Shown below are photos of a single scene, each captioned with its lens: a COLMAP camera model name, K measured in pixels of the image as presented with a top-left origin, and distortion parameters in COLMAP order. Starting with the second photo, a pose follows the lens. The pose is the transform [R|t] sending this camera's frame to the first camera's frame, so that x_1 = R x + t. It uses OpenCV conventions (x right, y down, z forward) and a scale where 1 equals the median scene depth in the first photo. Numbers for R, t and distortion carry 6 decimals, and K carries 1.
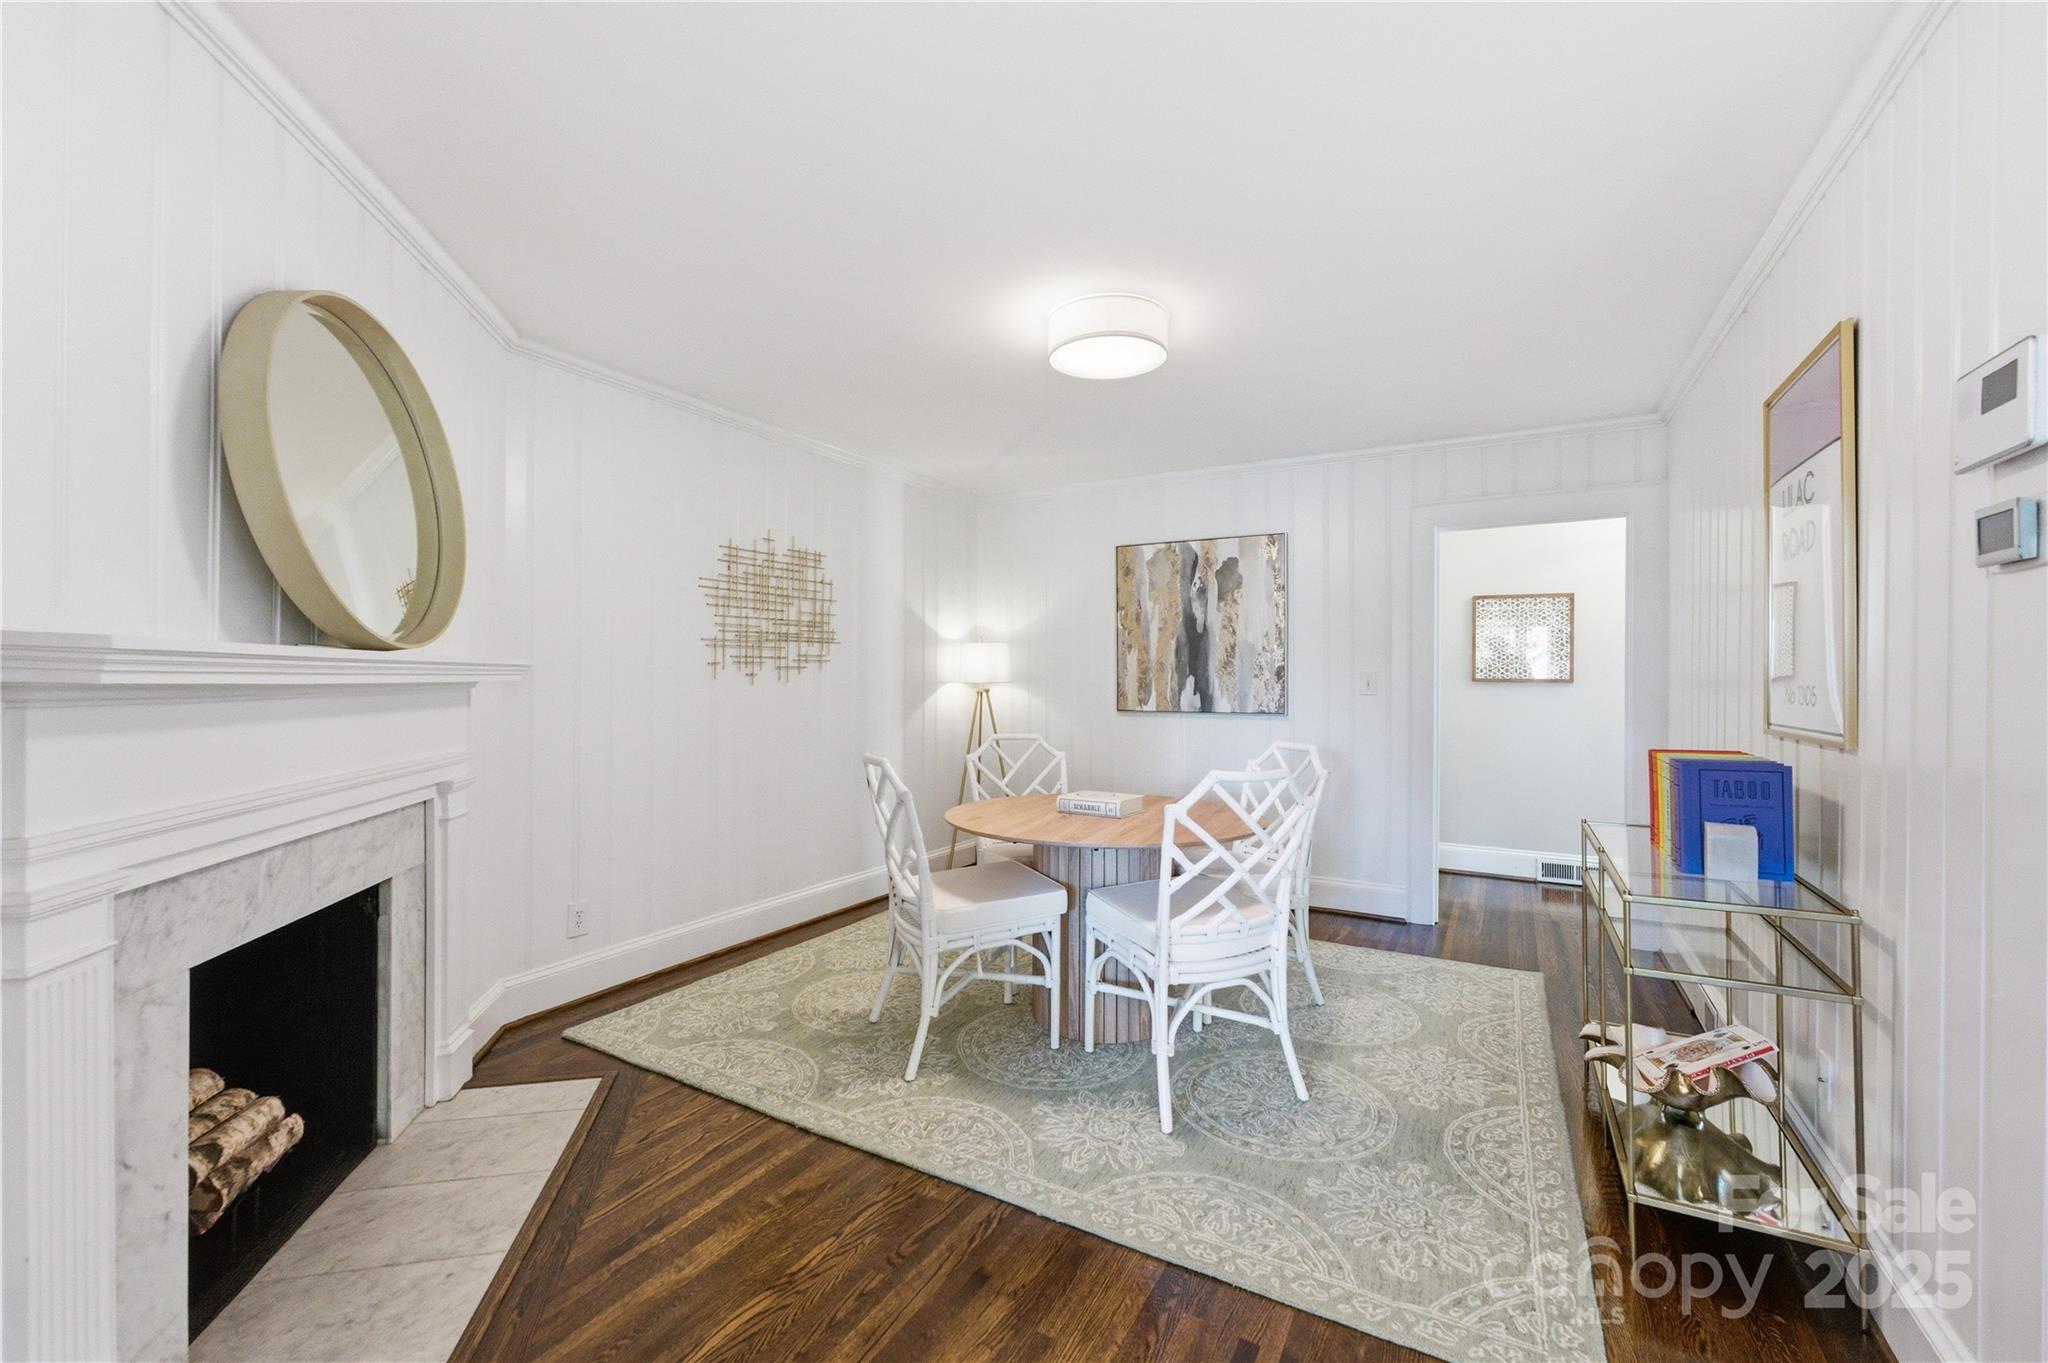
lens RADIAL K [[815.5, 0, 1031.9], [0, 815.5, 675.1], [0, 0, 1]] dist [-0.000722, -0.000088]
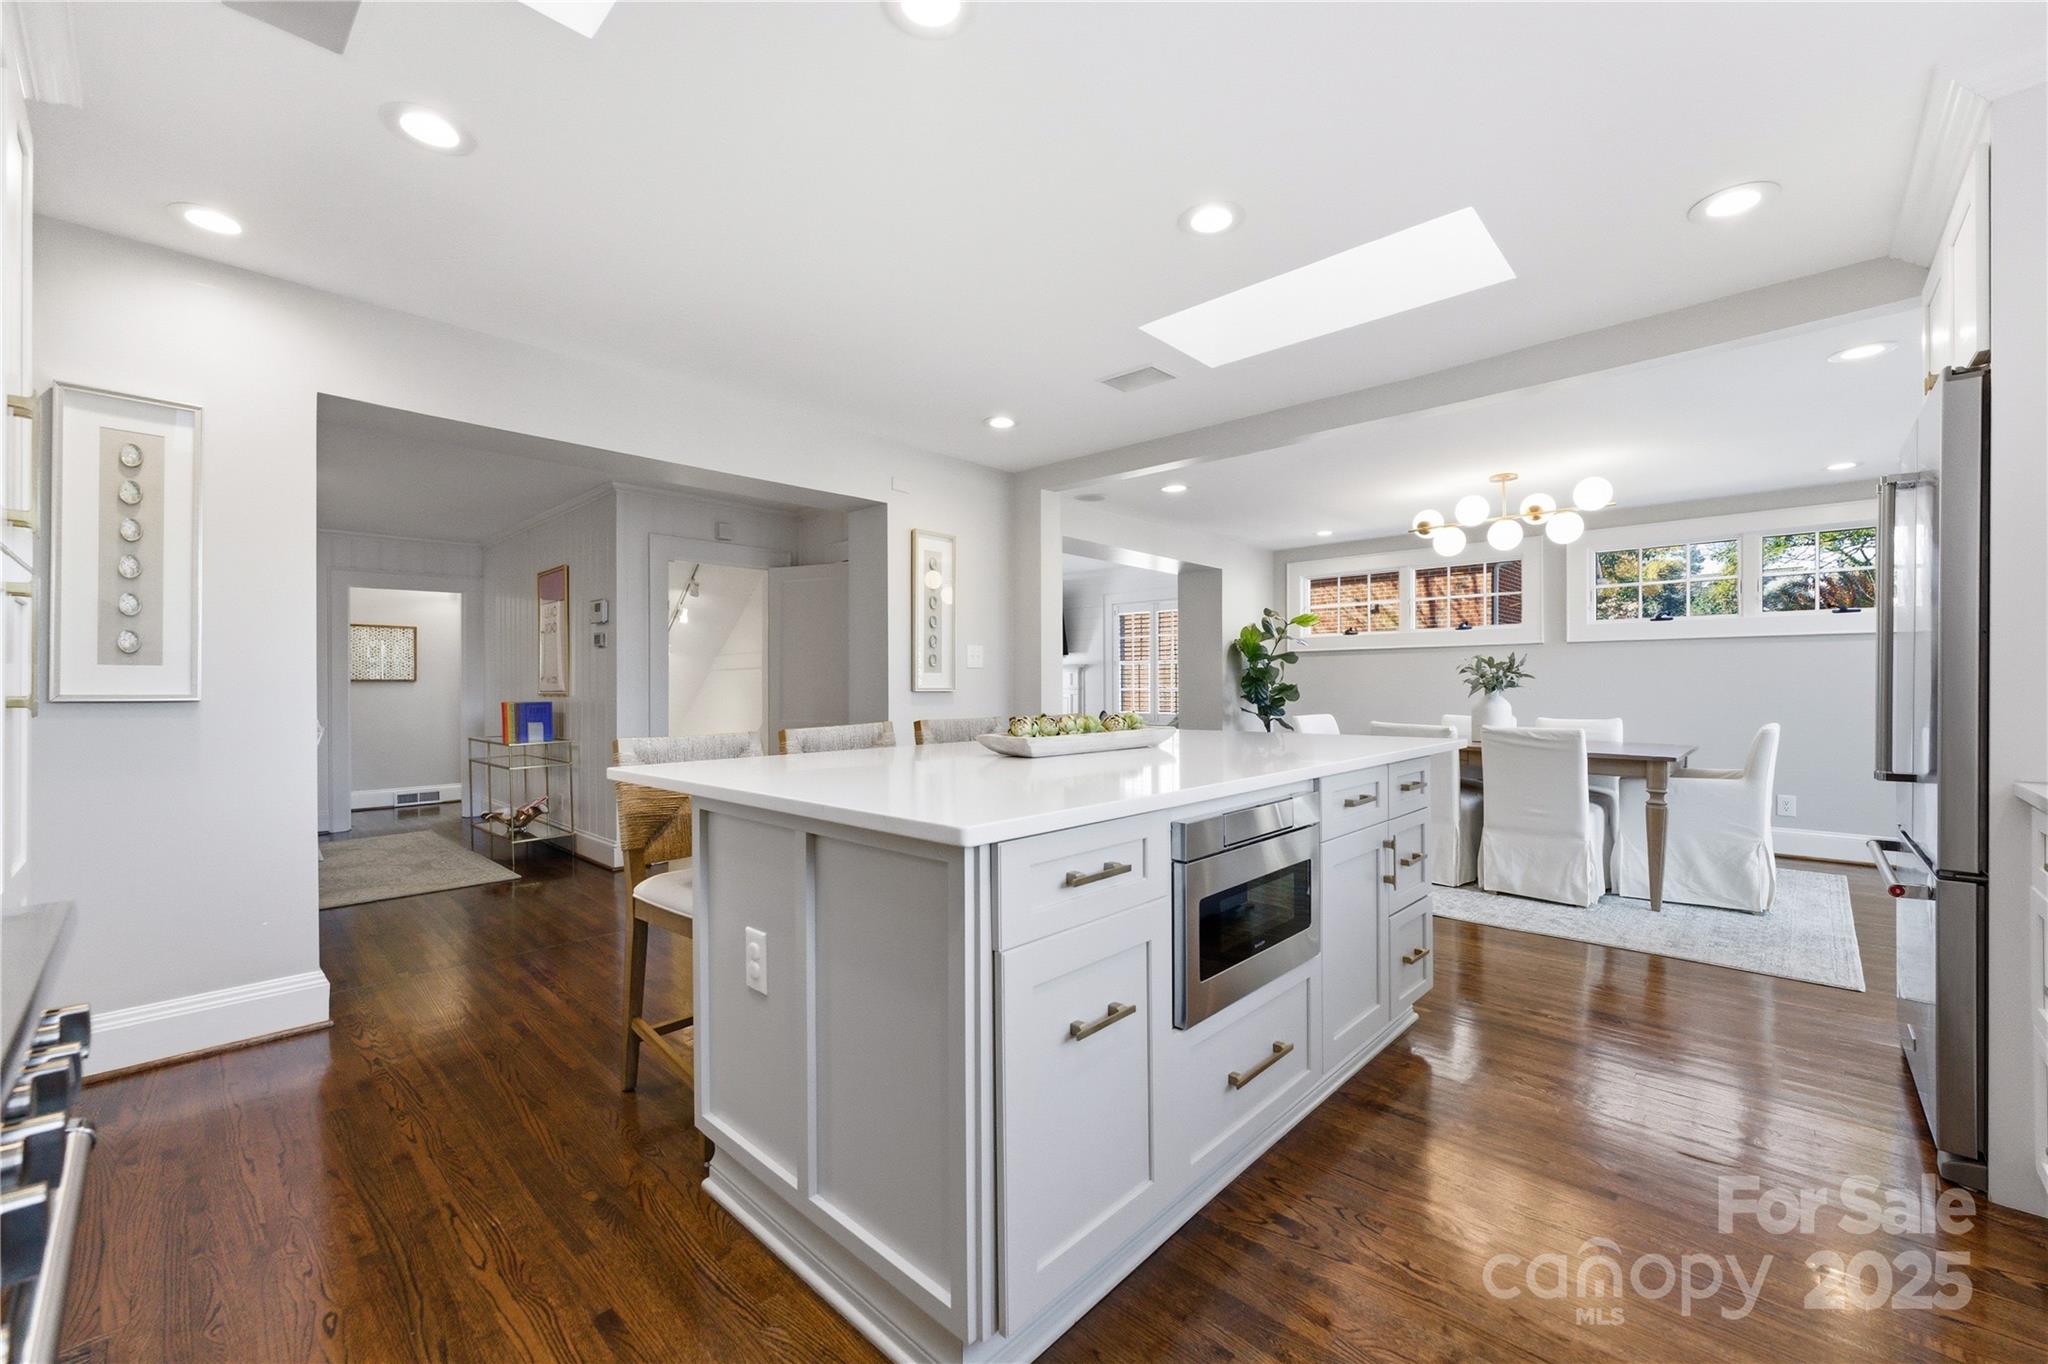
lens RADIAL K [[815.5, 0, 1031.9], [0, 815.5, 675.6], [0, 0, 1]] dist [-0.000722, -0.000088]
pose [[0.227750, -0.000368, 0.973720, -1.606511], [0.011341, 0.999933, -0.002274, 0.036737], [-0.973654, 0.011561, 0.227739, -1.428937]]
